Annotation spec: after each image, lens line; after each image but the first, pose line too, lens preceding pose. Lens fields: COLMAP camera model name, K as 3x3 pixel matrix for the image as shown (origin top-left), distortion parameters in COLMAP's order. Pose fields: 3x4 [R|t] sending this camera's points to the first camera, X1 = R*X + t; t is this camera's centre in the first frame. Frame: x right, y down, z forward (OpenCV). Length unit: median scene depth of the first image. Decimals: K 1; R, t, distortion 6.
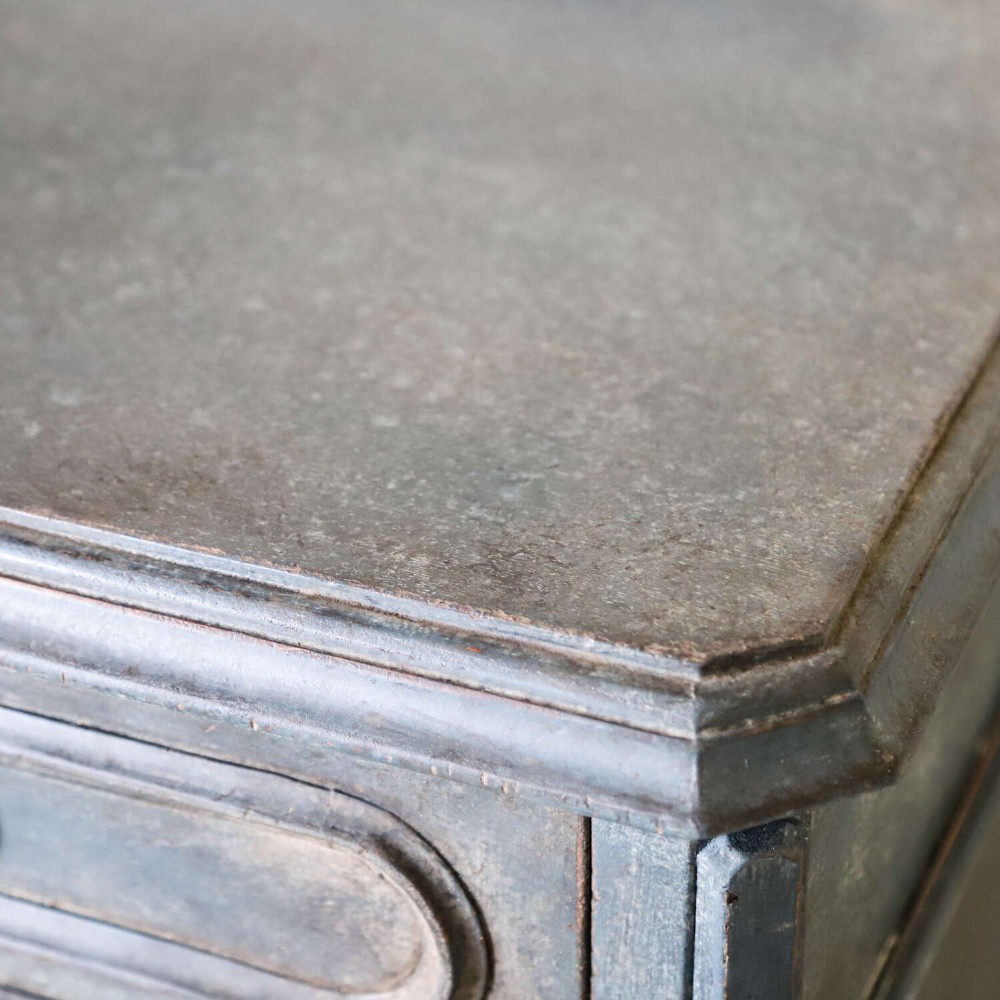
lens RADIAL K [[2558.9, 0, 503.0], [0, 2558.9, 499.7], [0, 0, 1]] dist [0.314433, 0.000000]
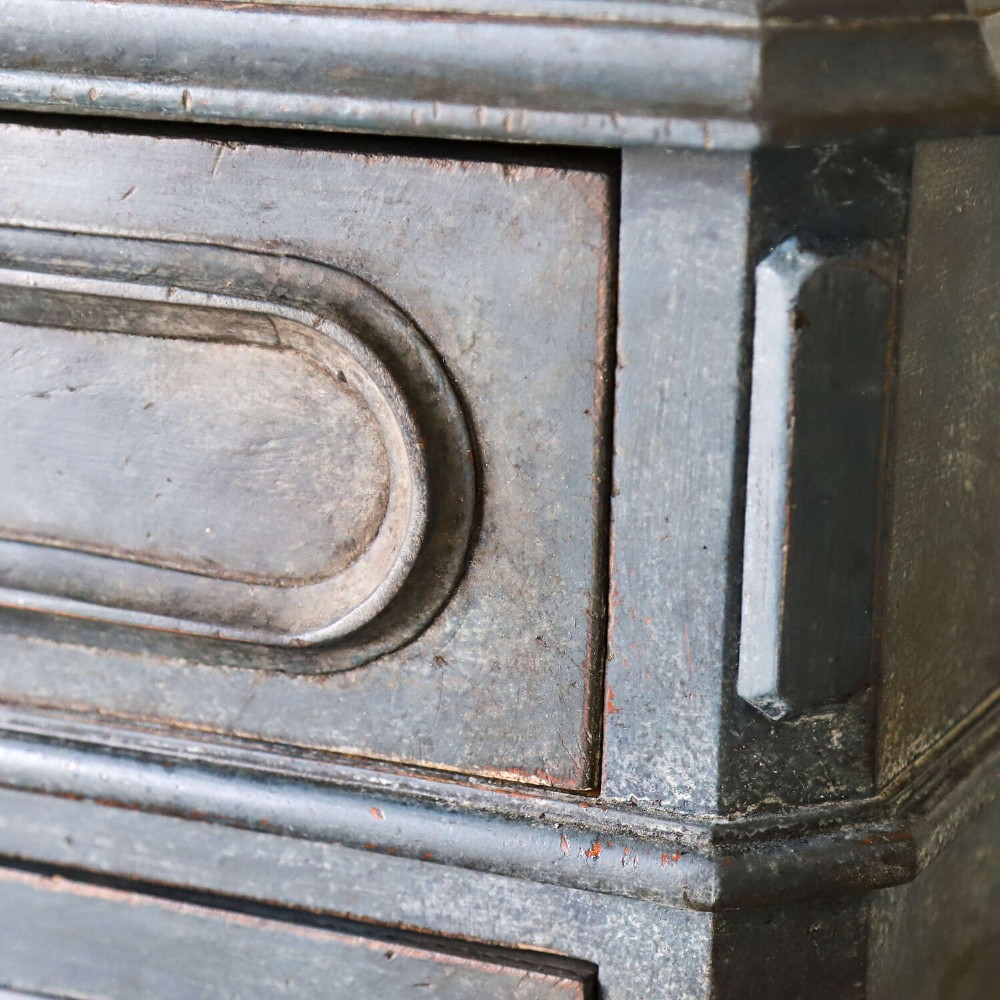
lens RADIAL K [[3029.1, 0, 497.2], [0, 3029.1, 498.8], [0, 0, 1]] dist [0.286092, 0.000000]
pose [[0.999115, 0.037940, -0.018164, 0.016883], [-0.041742, 0.947643, -0.316591, 0.469898], [0.005202, 0.317069, 0.948388, 0.162118]]
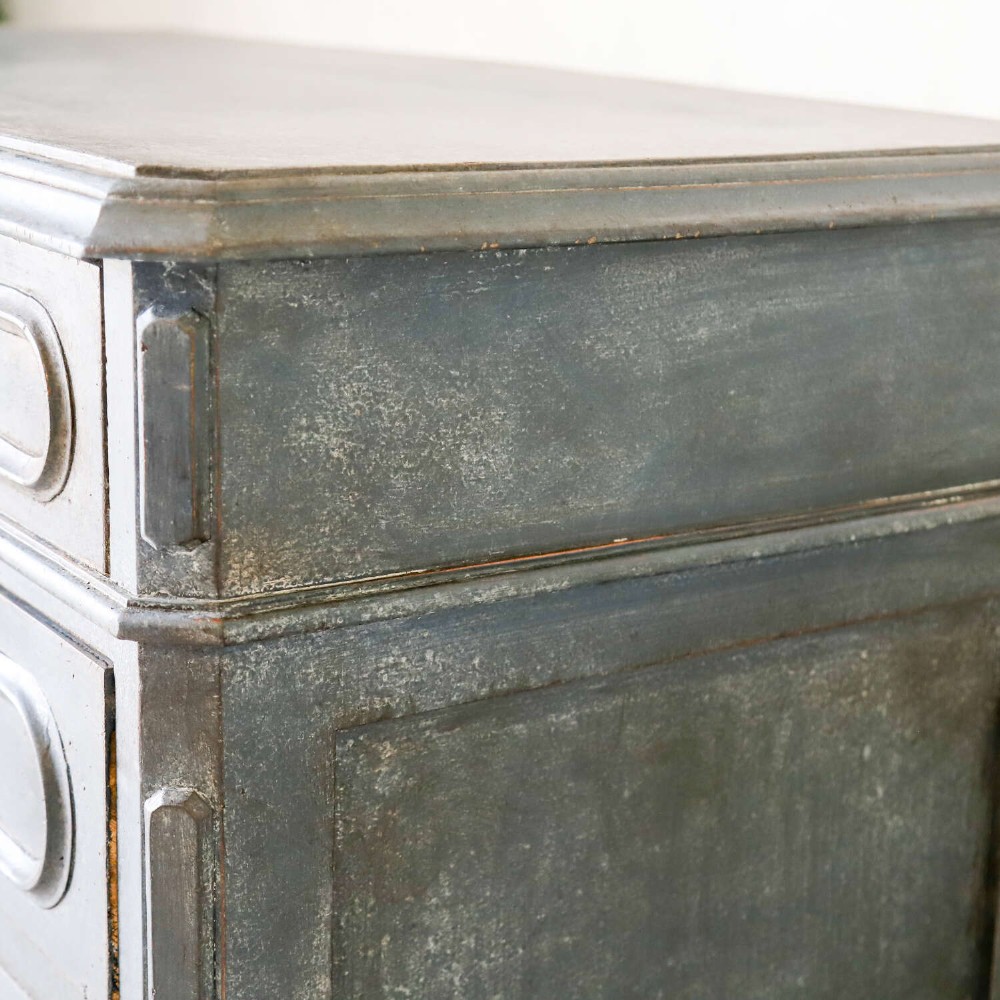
lens RADIAL K [[2010.6, 0, 499.5], [0, 2010.6, 501.7], [0, 0, 1]] dist [0.135649, 0.000000]
pose [[0.824988, 0.177165, -0.536663, 0.875779], [-0.333446, 0.919285, -0.209115, 0.398738], [0.456298, 0.351466, 0.817474, 0.150471]]
